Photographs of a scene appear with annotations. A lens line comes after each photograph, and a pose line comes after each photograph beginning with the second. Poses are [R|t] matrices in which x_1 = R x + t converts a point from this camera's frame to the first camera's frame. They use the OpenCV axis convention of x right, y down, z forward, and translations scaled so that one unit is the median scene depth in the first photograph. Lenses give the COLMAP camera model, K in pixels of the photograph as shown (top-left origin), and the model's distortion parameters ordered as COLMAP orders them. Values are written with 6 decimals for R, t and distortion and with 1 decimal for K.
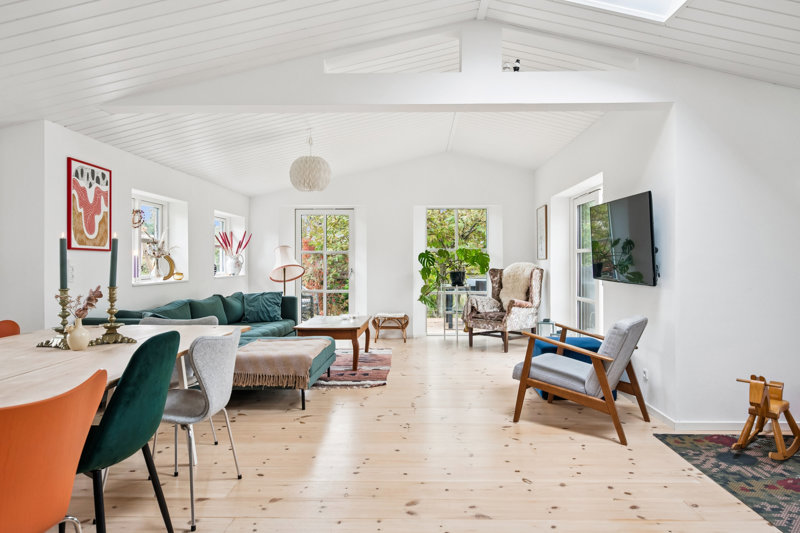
lens RADIAL K [[492.0, 0, 400.0], [0, 492.0, 266.5], [0, 0, 1]] dist [0.001721, 0.000206]
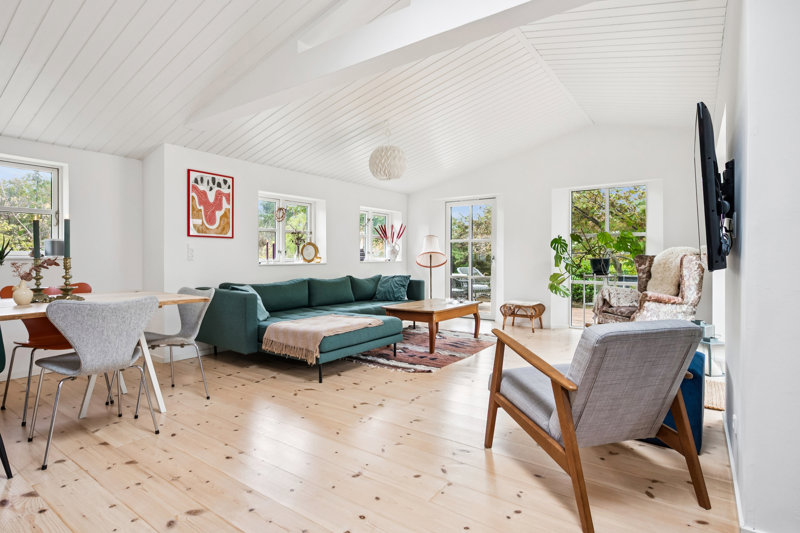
lens RADIAL K [[403.9, 0, 400.0], [0, 403.9, 266.5], [0, 0, 1]] dist [-0.001991, -0.000022]
pose [[0.830232, 0.014868, -0.557220, 0.401561], [-0.005619, 0.999817, 0.018305, 0.022789], [0.557390, -0.012066, 0.830163, 0.355111]]
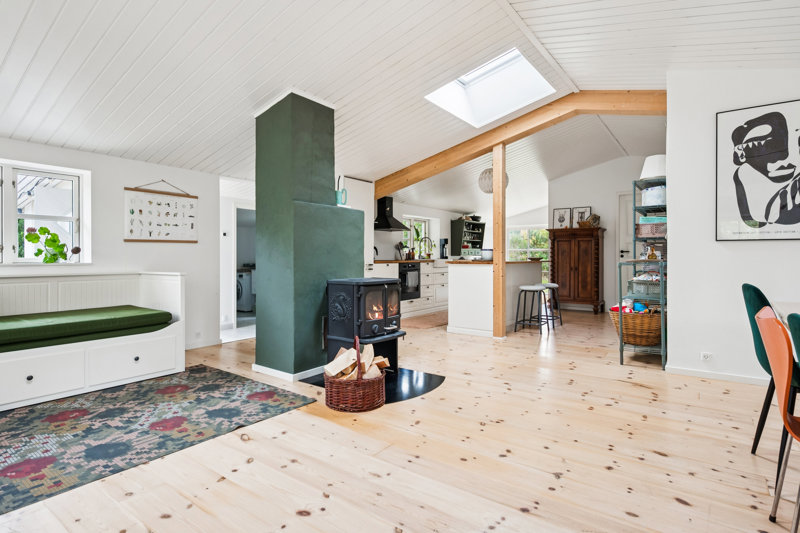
lens RADIAL K [[416.1, 0, 401.4], [0, 416.1, 256.6], [0, 0, 1]] dist [-0.001079, -0.000721]
pose [[-0.824591, 0.003669, 0.565718, -0.151519], [0.006116, 0.999978, 0.002428, 0.021598], [-0.565697, 0.005462, -0.824595, 0.759604]]
